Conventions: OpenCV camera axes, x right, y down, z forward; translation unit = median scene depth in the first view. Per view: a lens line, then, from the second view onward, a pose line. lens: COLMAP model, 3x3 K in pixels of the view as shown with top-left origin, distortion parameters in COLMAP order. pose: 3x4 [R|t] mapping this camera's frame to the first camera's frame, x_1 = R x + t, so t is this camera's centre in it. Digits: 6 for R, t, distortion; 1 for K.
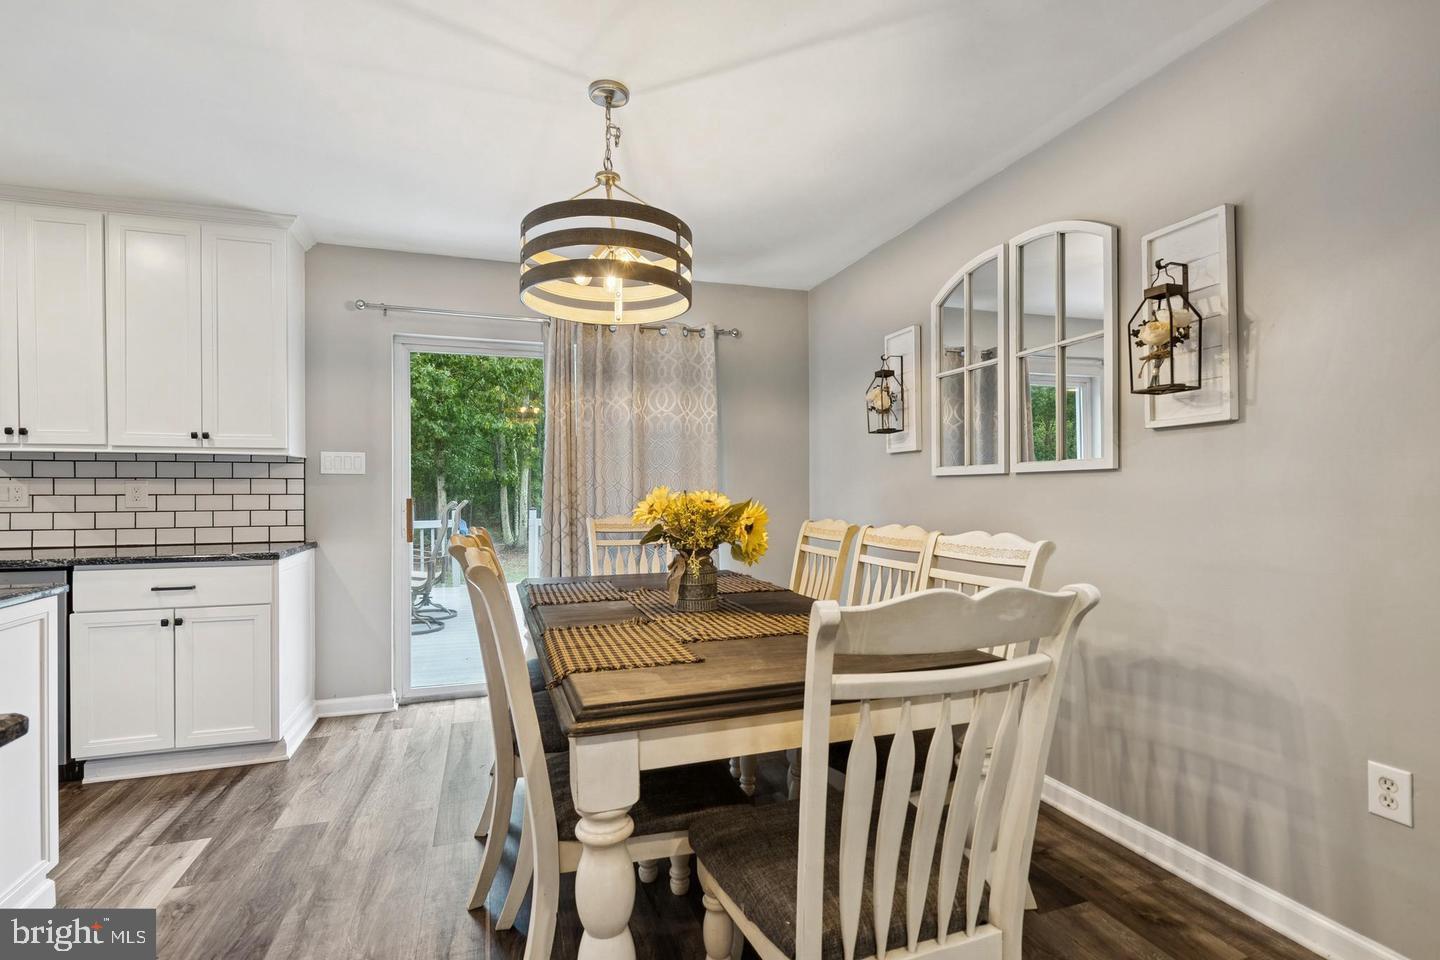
lens RADIAL K [[667.5, 0, 708.4], [0, 667.5, 492.0], [0, 0, 1]] dist [-0.002071, -0.000247]
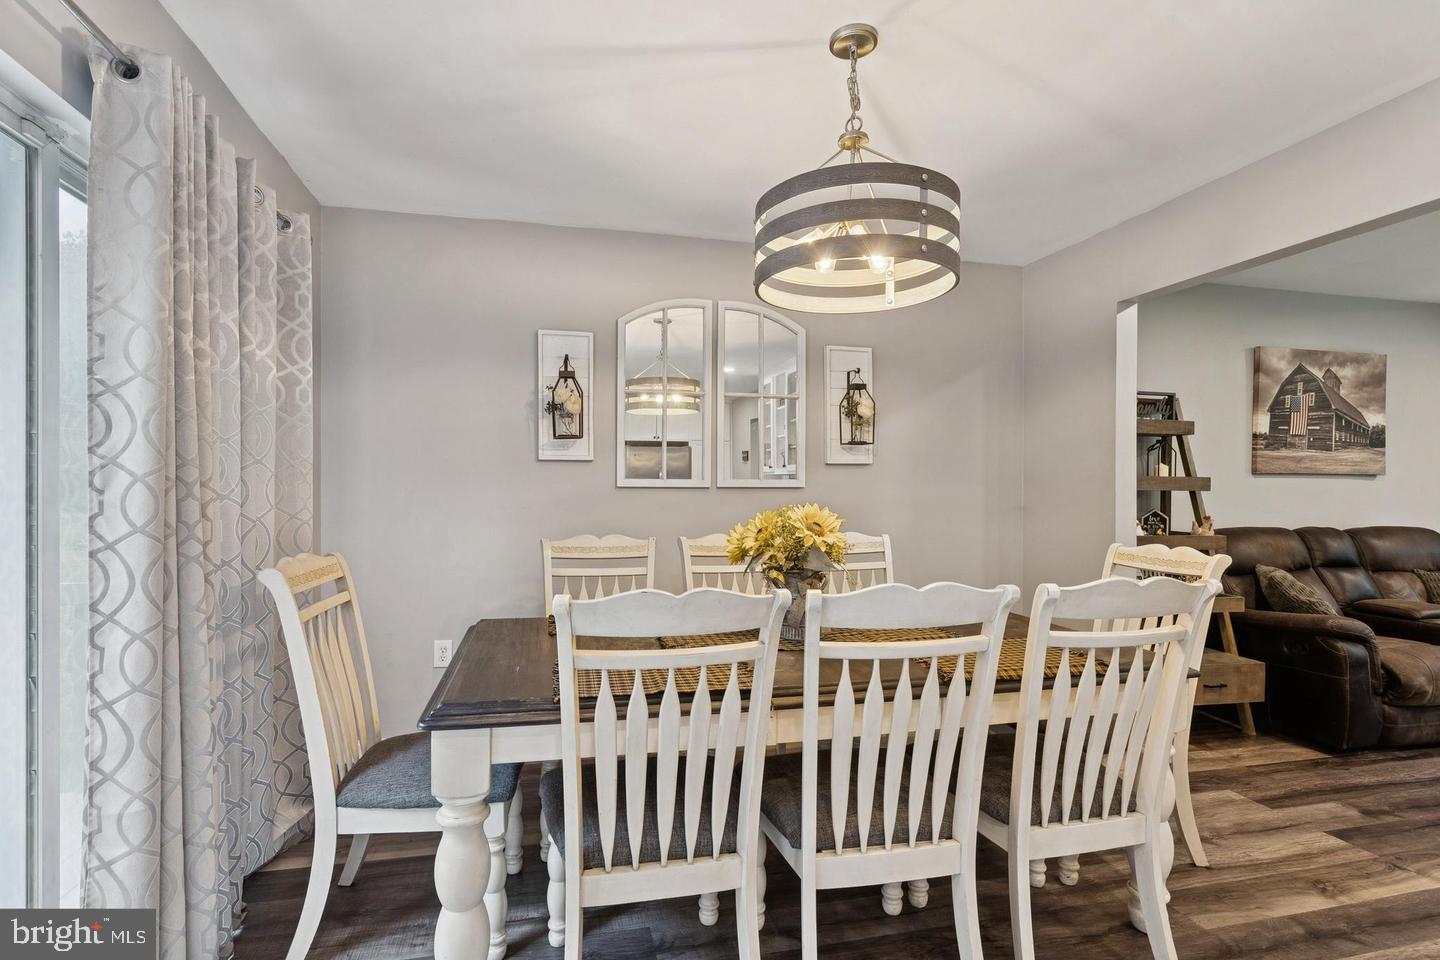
lens RADIAL K [[699.9, 0, 713.1], [0, 699.9, 492.7], [0, 0, 1]] dist [-0.001147, 0.000257]
pose [[0.081851, 0.000615, 0.996644, -0.746198], [-0.001663, 0.999999, -0.000480, -0.016142], [-0.996643, -0.001618, 0.081852, 0.781571]]
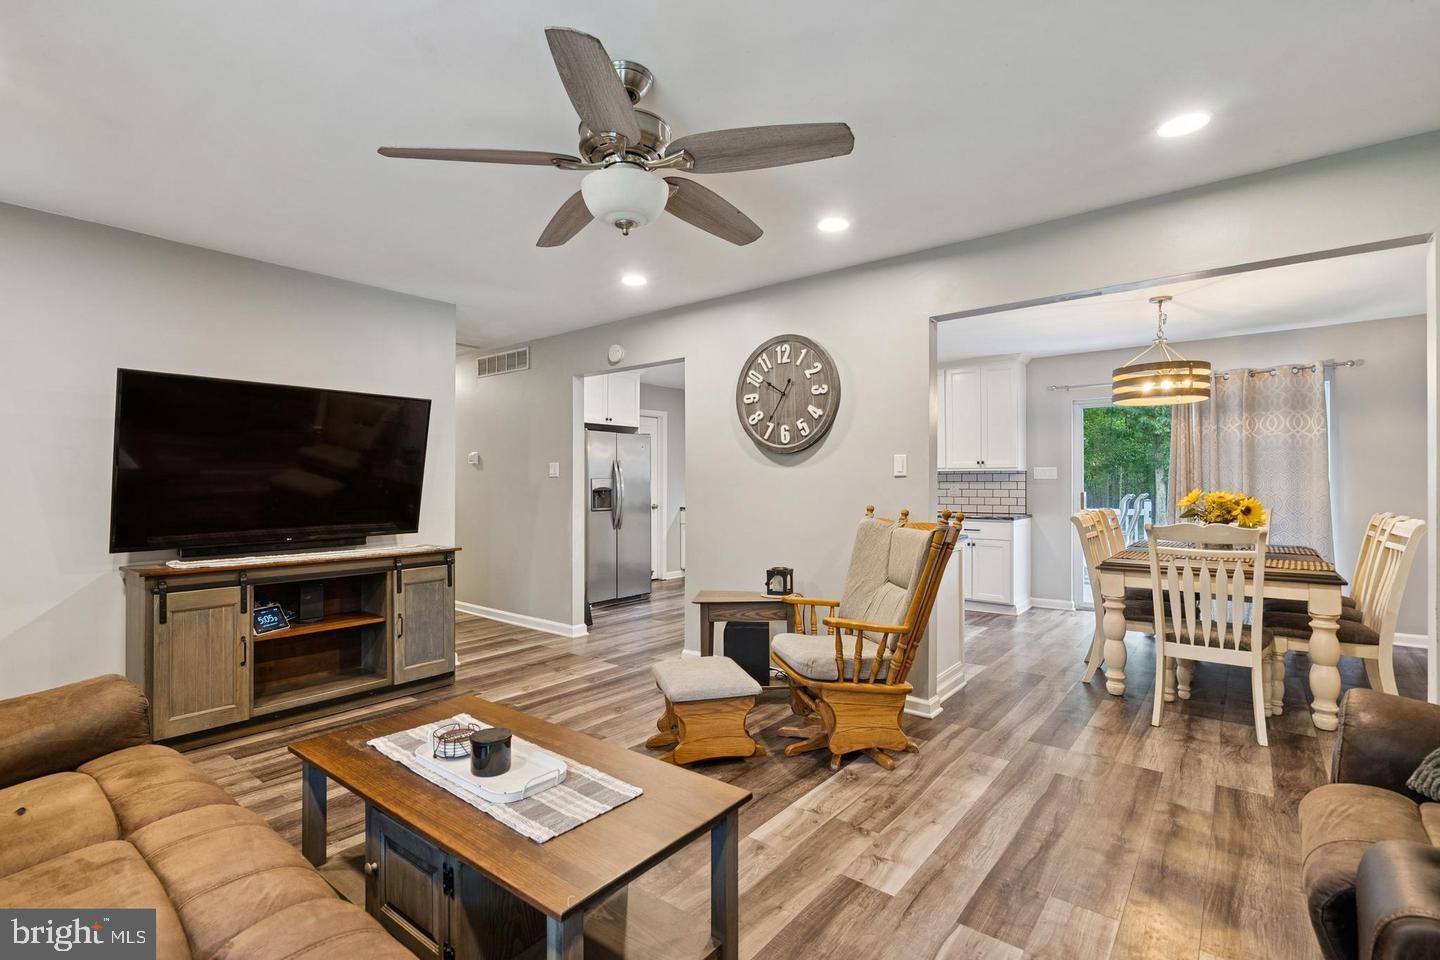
lens RADIAL K [[662.1, 0, 714.3], [0, 662.1, 480.0], [0, 0, 1]] dist [-0.002614, -0.000061]
pose [[0.544188, -0.001454, -0.838962, 0.582998], [-0.002115, 0.999993, -0.003105, -0.019035], [0.838961, 0.003464, 0.544181, -0.912614]]
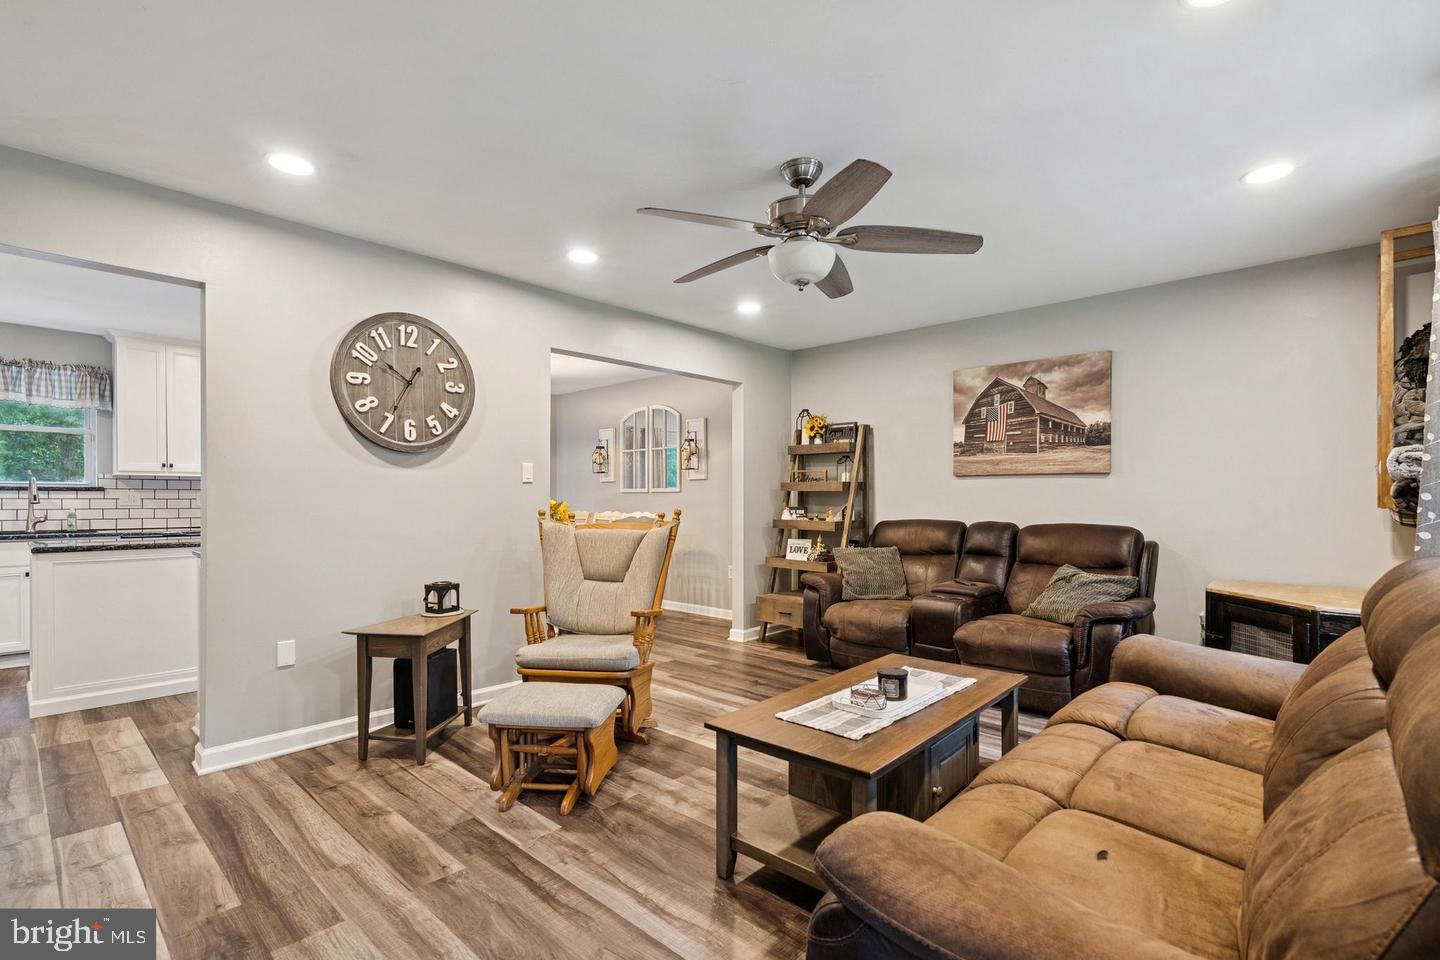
lens RADIAL K [[666.0, 0, 721.0], [0, 666.0, 502.7], [0, 0, 1]] dist [-0.001898, -0.000157]
pose [[0.874742, 0.001261, 0.484587, -0.532500], [-0.003295, 0.999989, 0.003345, 0.003998], [-0.484578, -0.004523, 0.874737, -1.330358]]
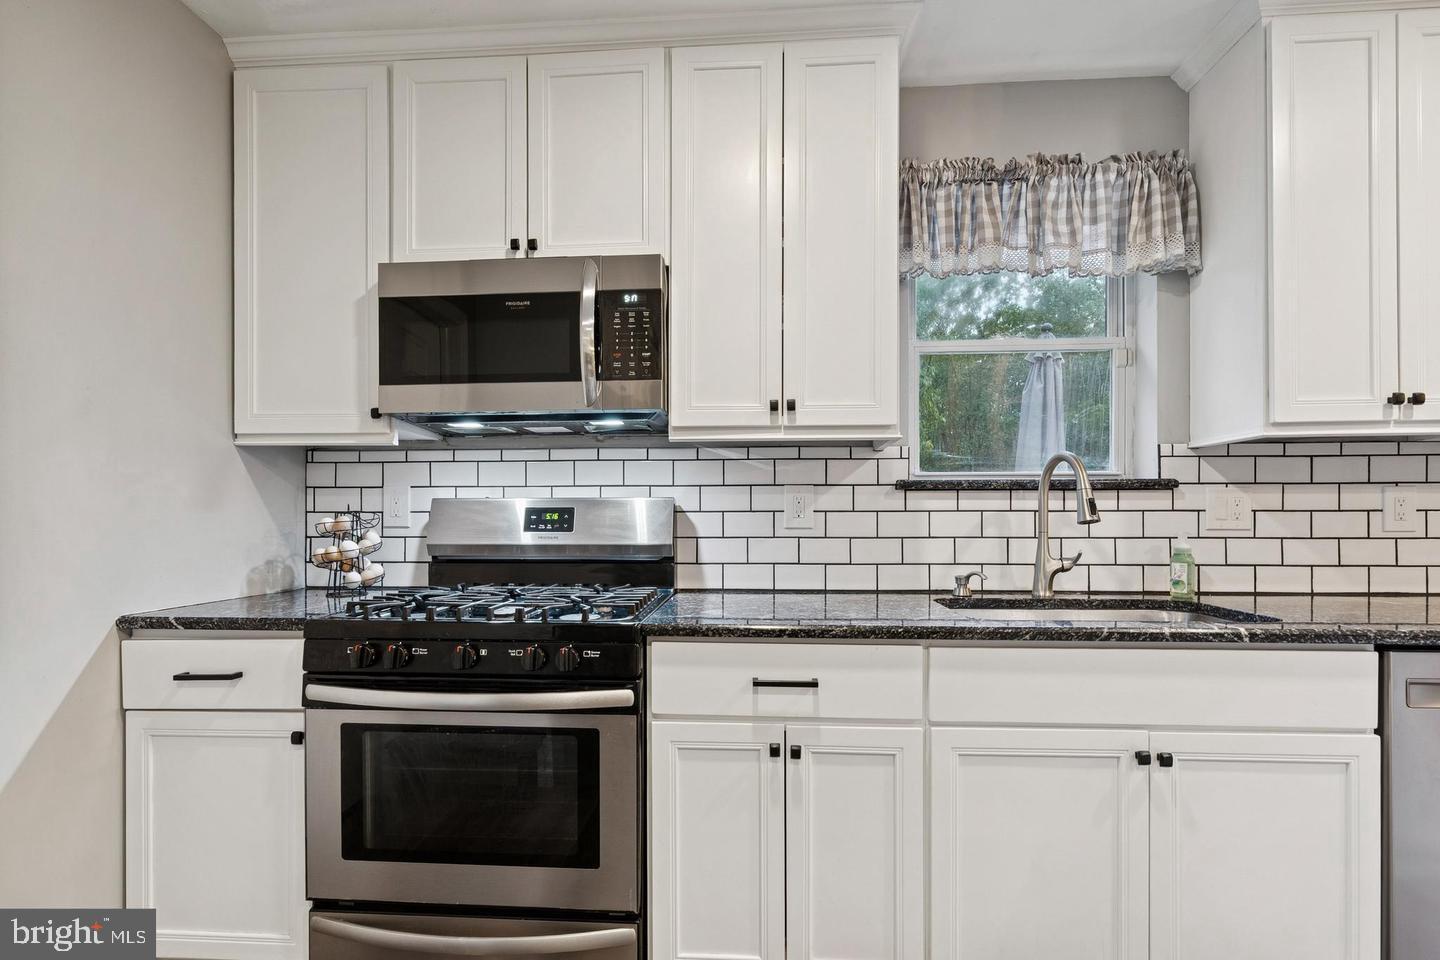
lens RADIAL K [[678.0, 0, 720.0], [0, 678.0, 517.6], [0, 0, 1]] dist [-0.001314, 0.000394]
pose [[0.927333, 0.001017, -0.374237, -1.271627], [-0.001747, 0.999997, -0.001611, 0.013605], [0.374234, 0.002148, 0.927332, 0.207590]]
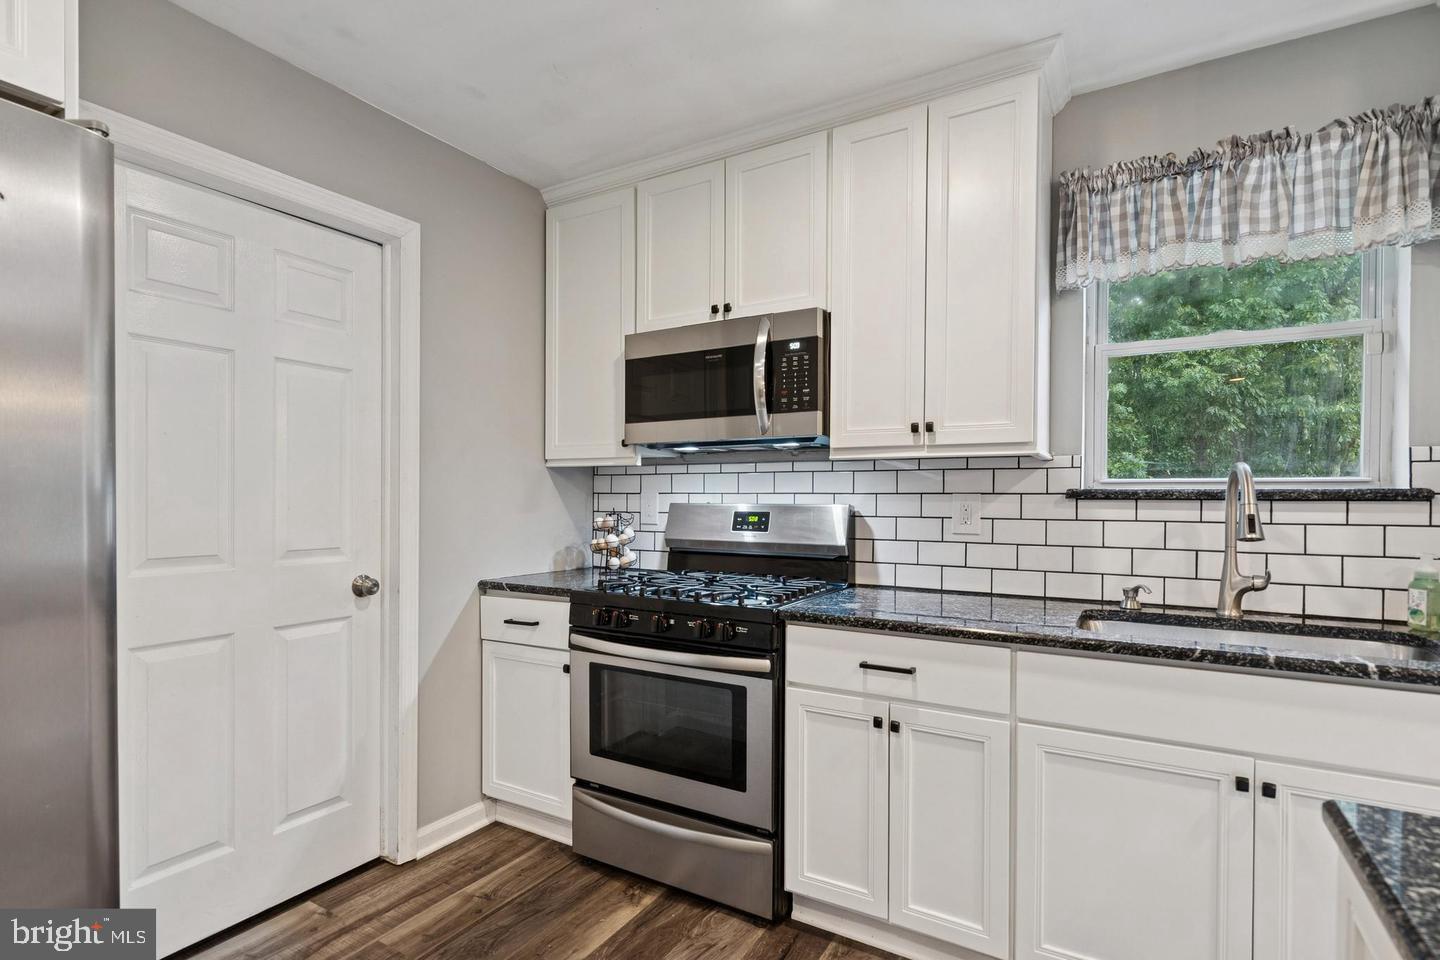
lens RADIAL K [[718.5, 0, 708.2], [0, 718.5, 505.0], [0, 0, 1]] dist [-0.003107, 0.002516]
pose [[0.651404, 0.012129, -0.758634, -1.045807], [-0.007996, 0.999926, 0.009122, -0.013273], [0.758689, 0.000124, 0.651453, 0.156396]]
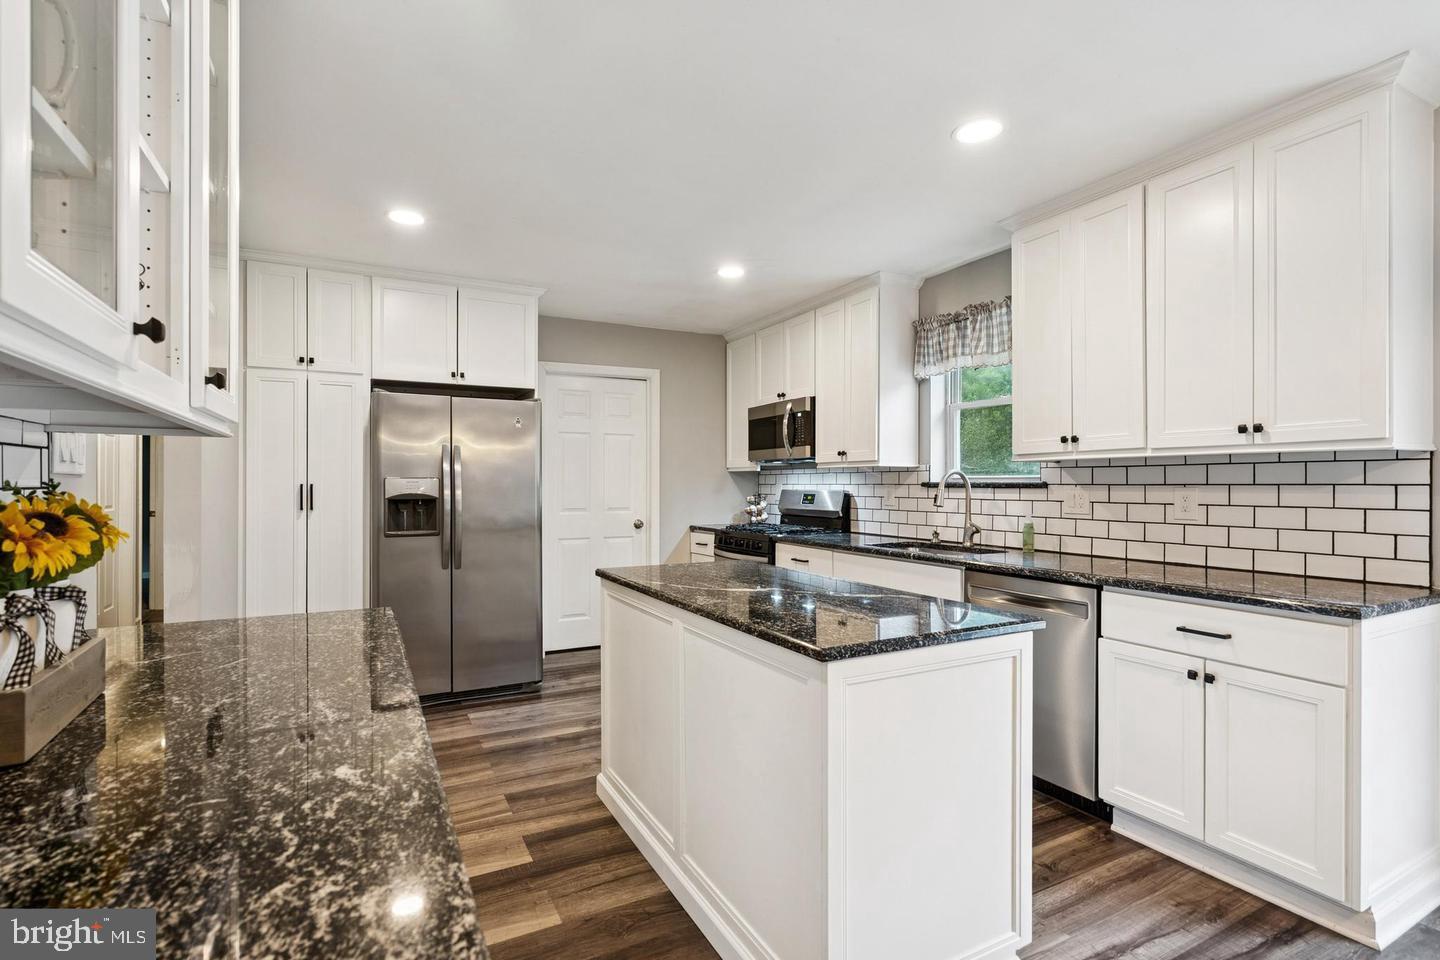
lens RADIAL K [[676.9, 0, 715.6], [0, 676.9, 485.7], [0, 0, 1]] dist [-0.001254, 0.000063]
pose [[0.162593, 0.003438, -0.986687, -0.117404], [-0.003643, 0.999989, 0.002884, -0.021044], [0.986686, 0.003126, 0.162604, 0.290575]]
